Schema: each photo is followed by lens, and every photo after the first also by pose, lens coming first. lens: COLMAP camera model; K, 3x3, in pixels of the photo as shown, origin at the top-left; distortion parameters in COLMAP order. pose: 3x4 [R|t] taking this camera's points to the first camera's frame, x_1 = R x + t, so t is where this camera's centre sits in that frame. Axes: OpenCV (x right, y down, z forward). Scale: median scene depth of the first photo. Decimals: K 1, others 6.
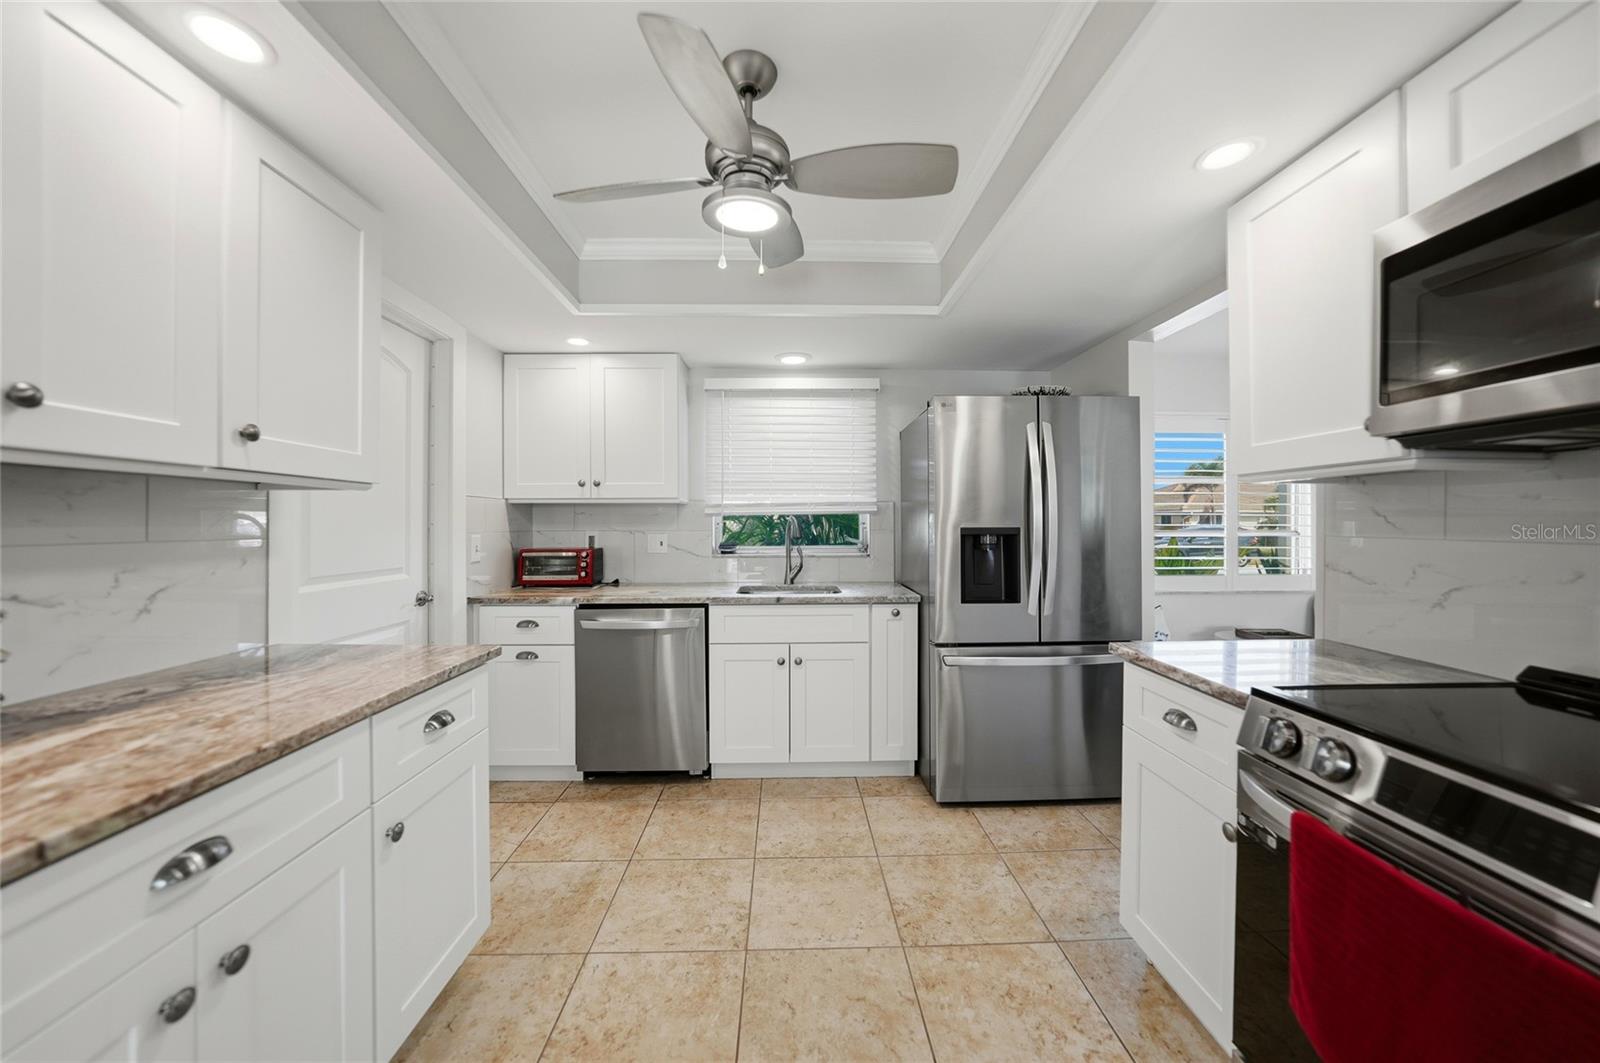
lens RADIAL K [[562.9, 0, 800.9], [0, 562.9, 523.4], [0, 0, 1]] dist [-0.025198, 0.005555]
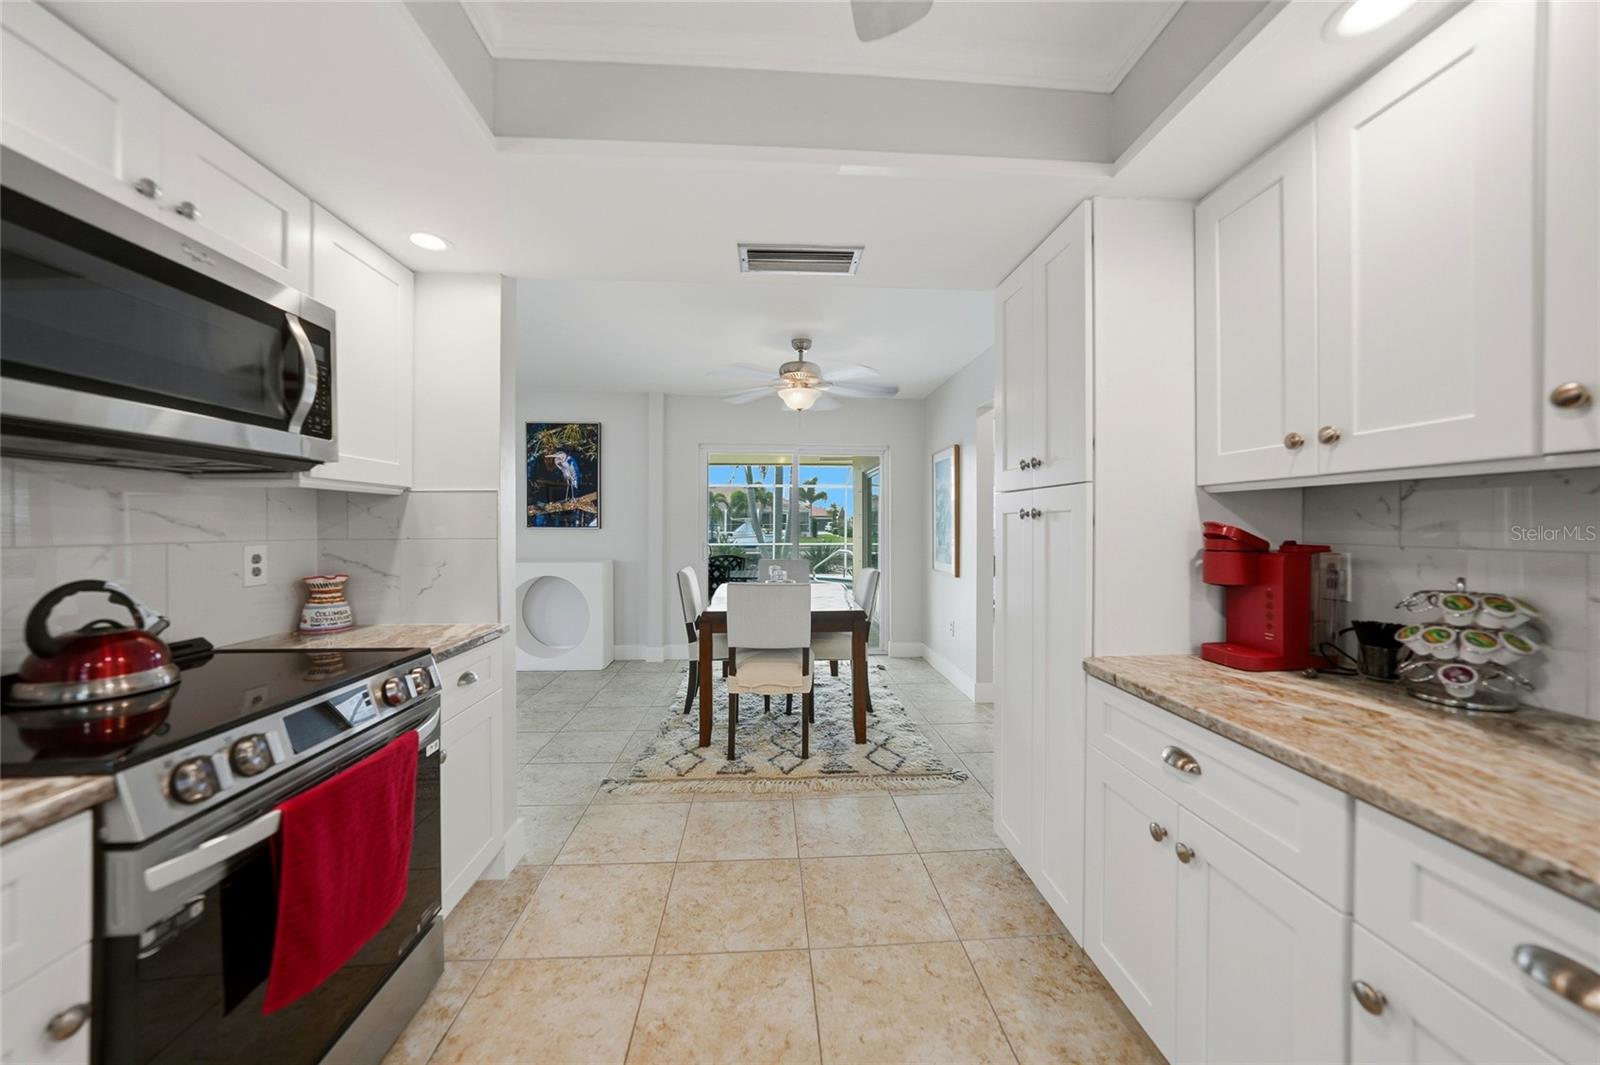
lens RADIAL K [[562.9, 0, 800.9], [0, 562.9, 524.4], [0, 0, 1]] dist [-0.025198, 0.005555]
pose [[-0.999365, 0.000093, -0.035622, -0.014108], [0.000092, 1.000000, 0.000023, -0.003315], [0.035622, 0.000019, -0.999365, 0.759295]]
